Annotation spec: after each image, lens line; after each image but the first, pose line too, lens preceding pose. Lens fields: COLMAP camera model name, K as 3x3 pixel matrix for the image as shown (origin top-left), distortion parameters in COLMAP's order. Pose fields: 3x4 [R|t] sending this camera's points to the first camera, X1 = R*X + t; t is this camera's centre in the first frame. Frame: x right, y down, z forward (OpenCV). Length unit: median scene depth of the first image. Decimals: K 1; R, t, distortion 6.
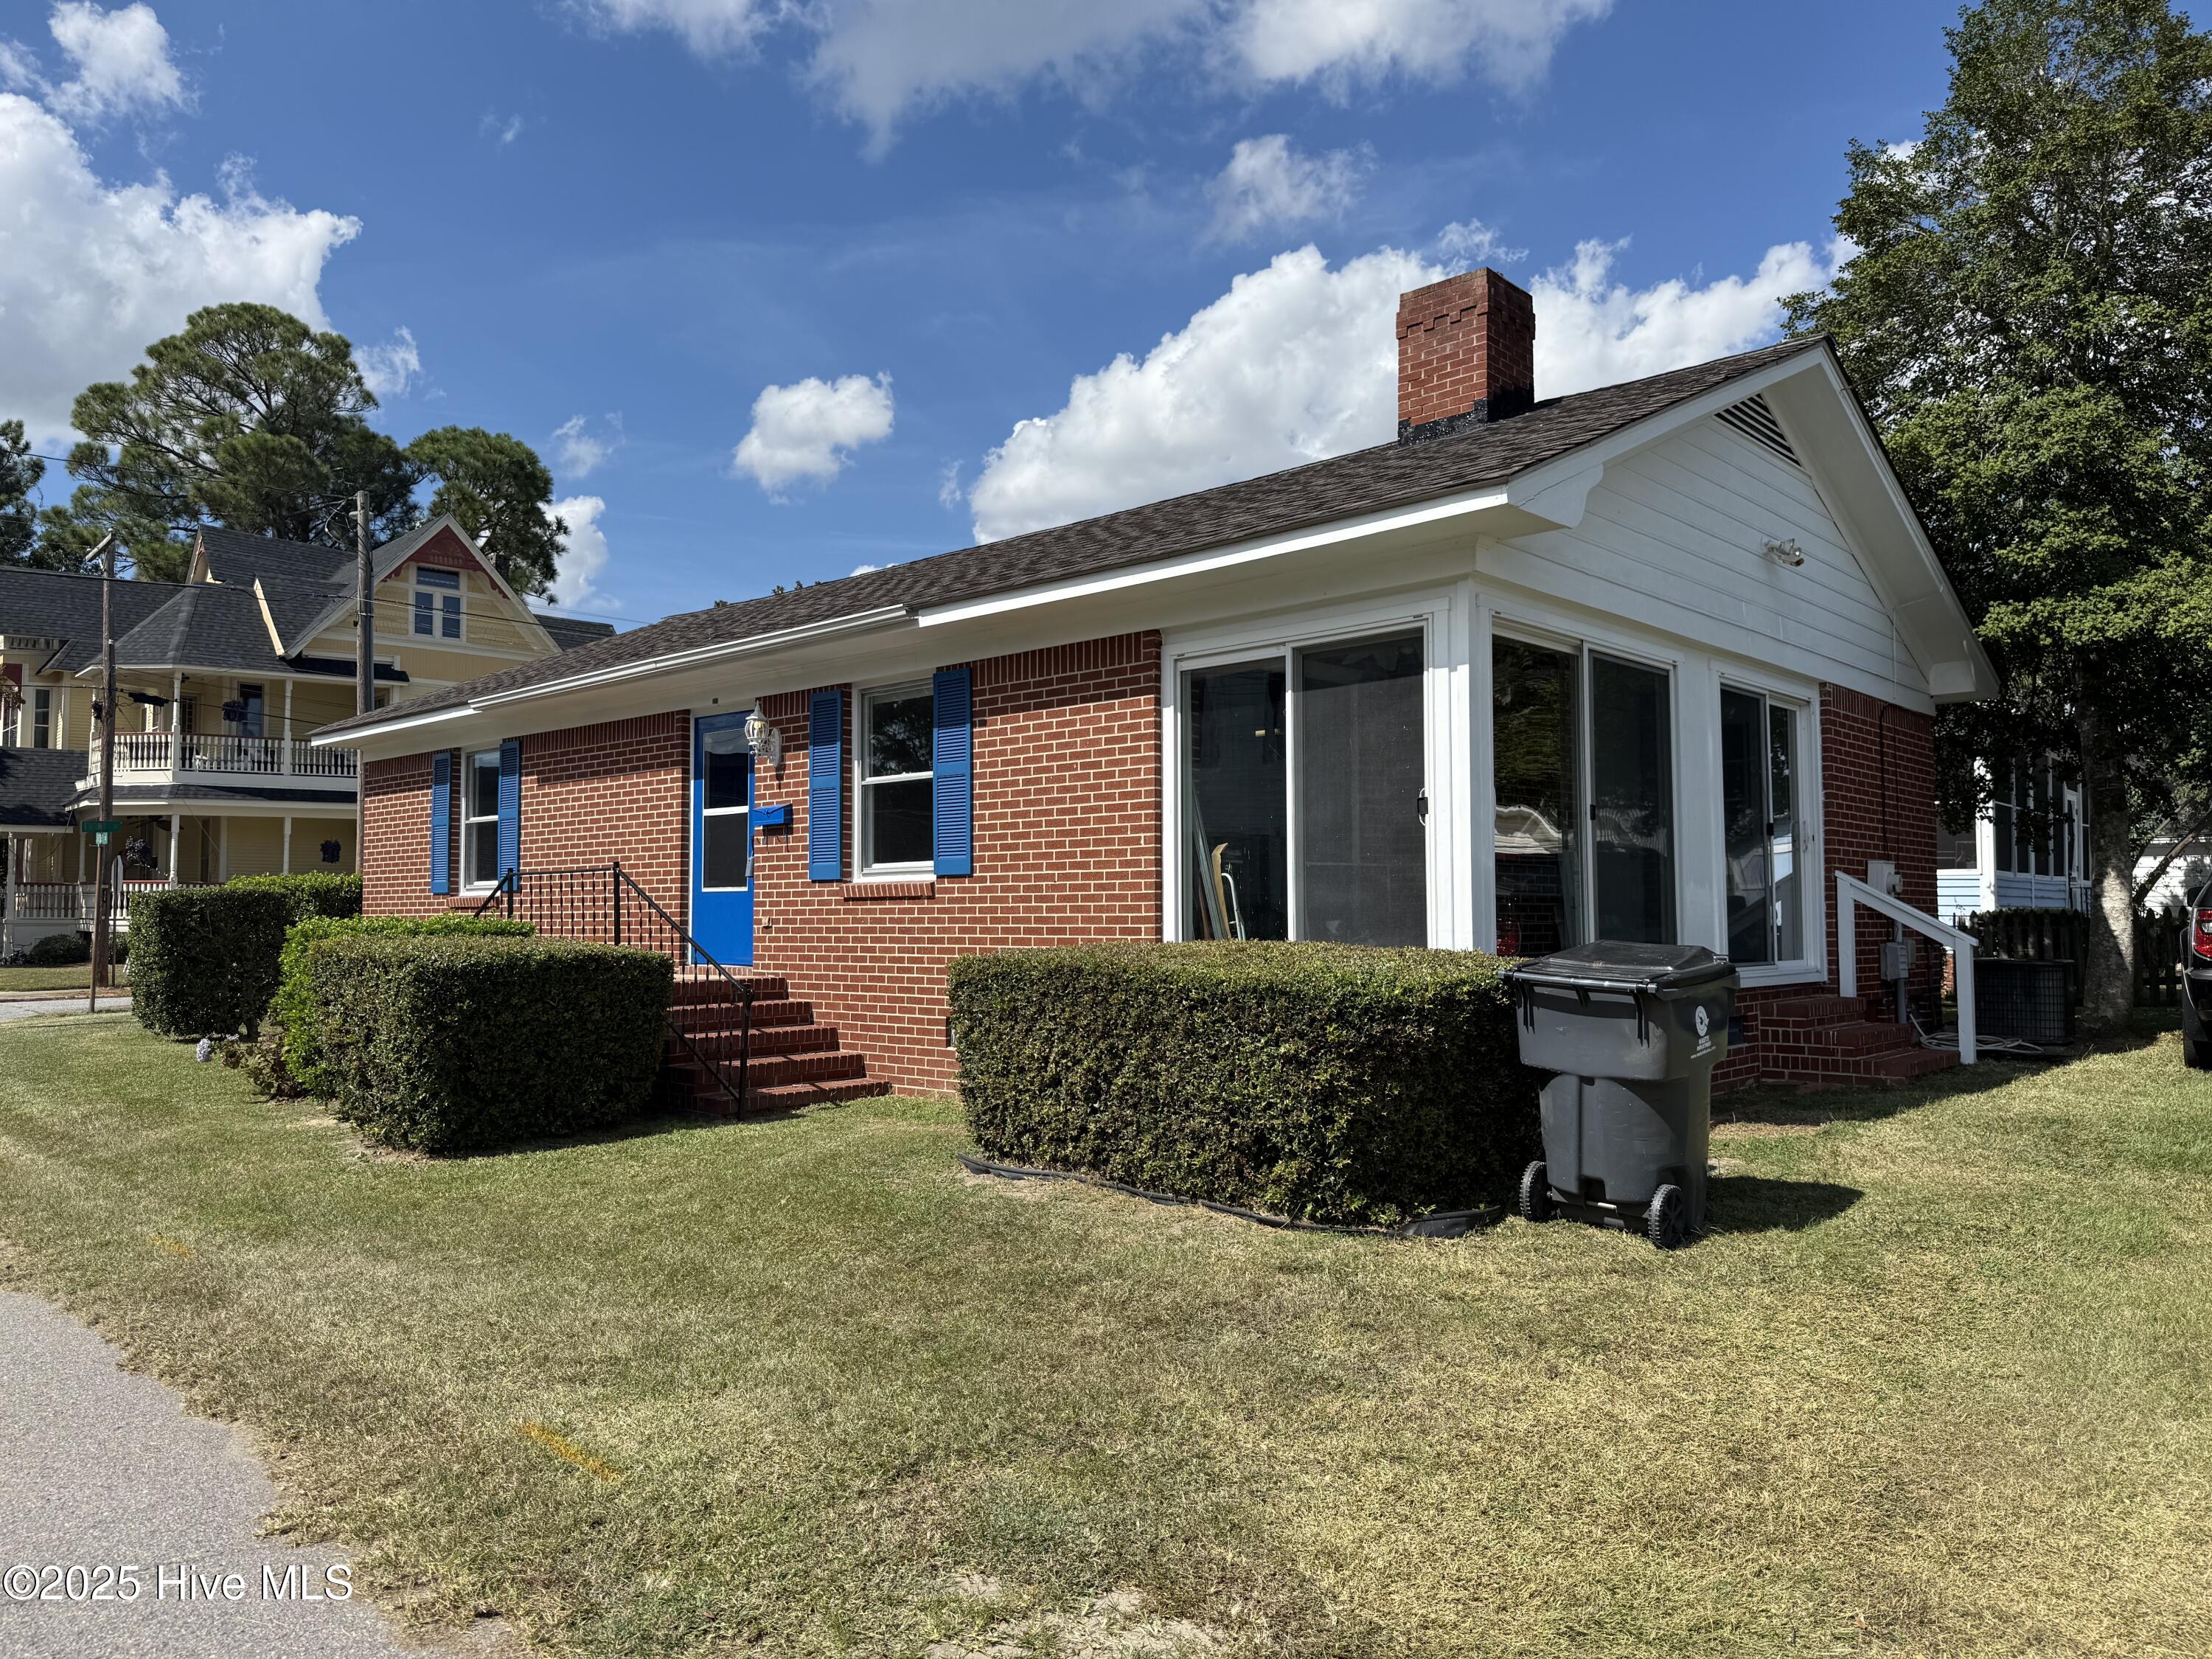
lens RADIAL K [[1558.9, 0, 1106.0], [0, 1558.9, 829.5], [0, 0, 1]] dist [0.069162, -0.066554]
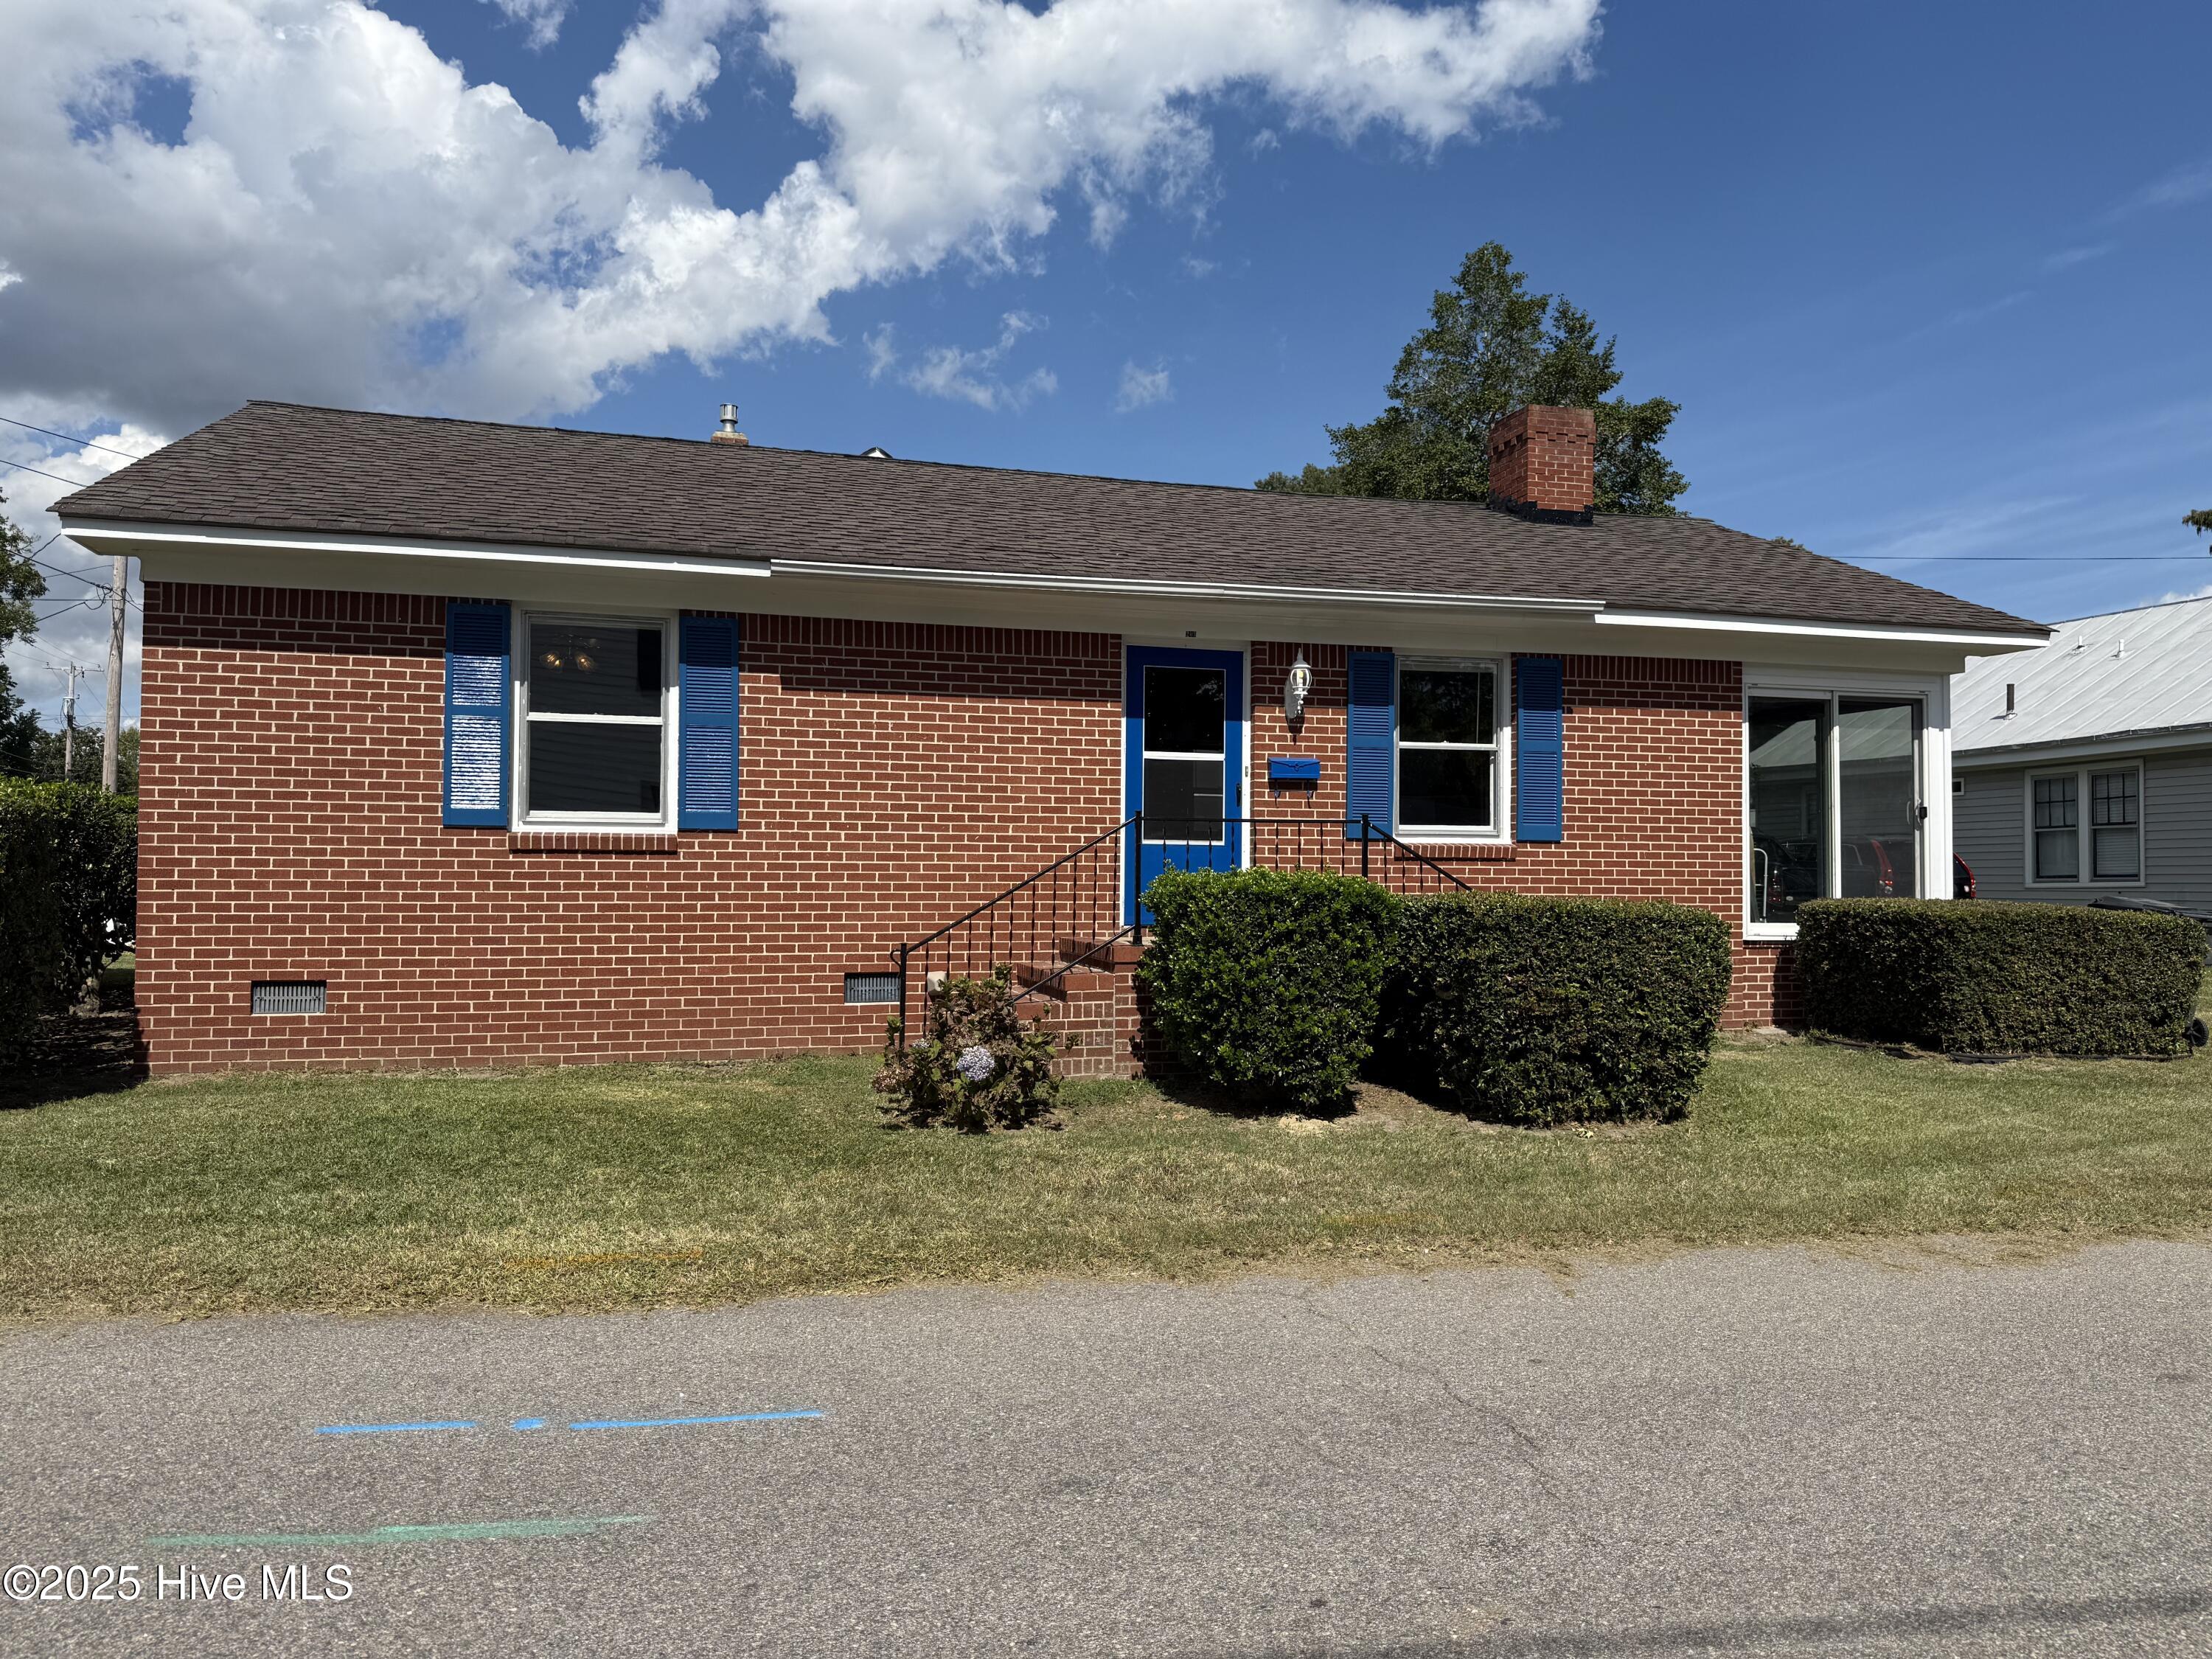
lens RADIAL K [[1539.3, 0, 1106.0], [0, 1539.3, 829.5], [0, 0, 1]] dist [0.157579, -0.216429]
pose [[0.522544, 0.051600, 0.851050, -0.327989], [-0.050718, 0.998281, -0.029386, 0.018854], [-0.851103, -0.027808, 0.524262, 0.182230]]
